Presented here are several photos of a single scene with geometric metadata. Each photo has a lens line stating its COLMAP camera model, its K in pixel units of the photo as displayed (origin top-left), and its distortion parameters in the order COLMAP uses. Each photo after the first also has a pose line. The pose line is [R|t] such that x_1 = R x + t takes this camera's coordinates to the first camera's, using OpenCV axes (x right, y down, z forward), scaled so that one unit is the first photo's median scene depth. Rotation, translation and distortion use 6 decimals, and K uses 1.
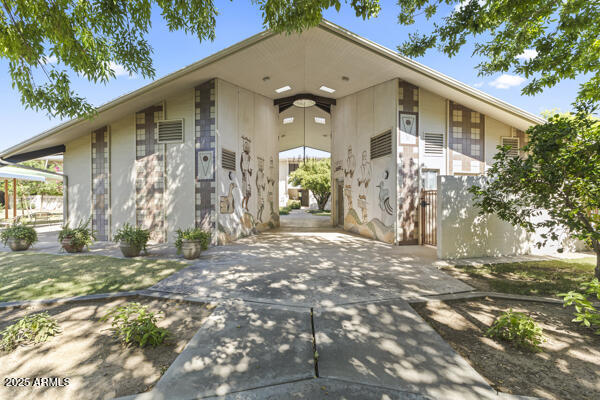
lens RADIAL K [[258.0, 0, 299.9], [0, 258.0, 197.5], [0, 0, 1]] dist [-0.000637, -0.000027]
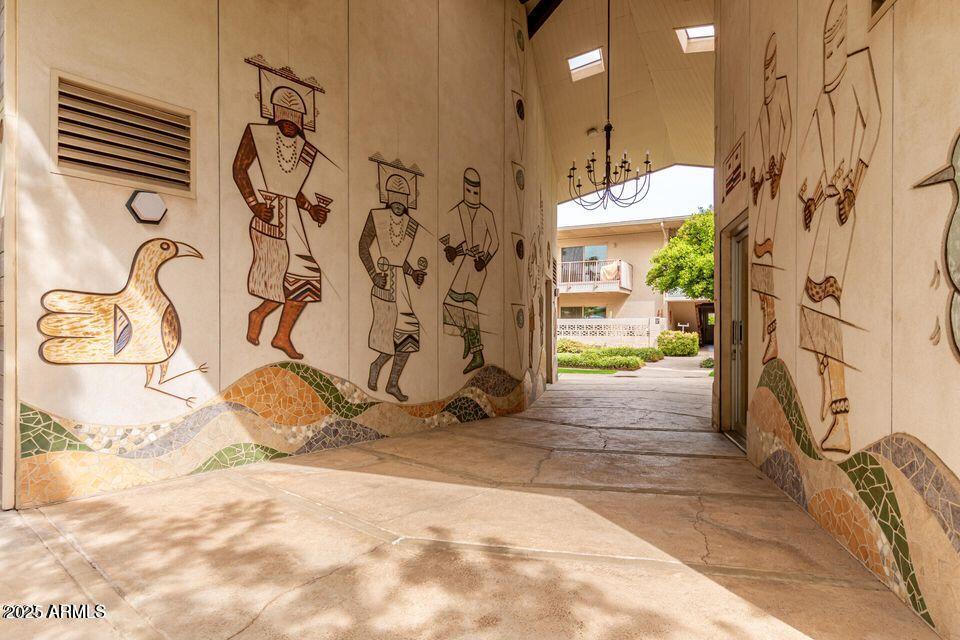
lens RADIAL K [[540.8, 0, 480.2], [0, 540.8, 326.2], [0, 0, 1]] dist [0.004340, 0.000355]
pose [[0.902476, -0.001733, -0.430736, 0.226475], [0.000690, 0.999996, -0.002576, 0.026492], [0.430739, 0.002028, 0.902474, 0.697219]]
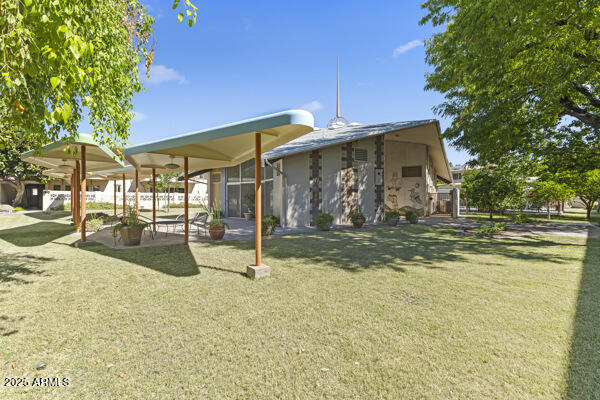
lens RADIAL K [[258.0, 0, 299.1], [0, 258.0, 200.5], [0, 0, 1]] dist [-0.000637, -0.000027]
pose [[0.744009, -0.005120, 0.668150, -1.836475], [-0.001161, 0.999959, 0.008956, 0.020330], [-0.668169, -0.007439, 0.743972, 0.036247]]
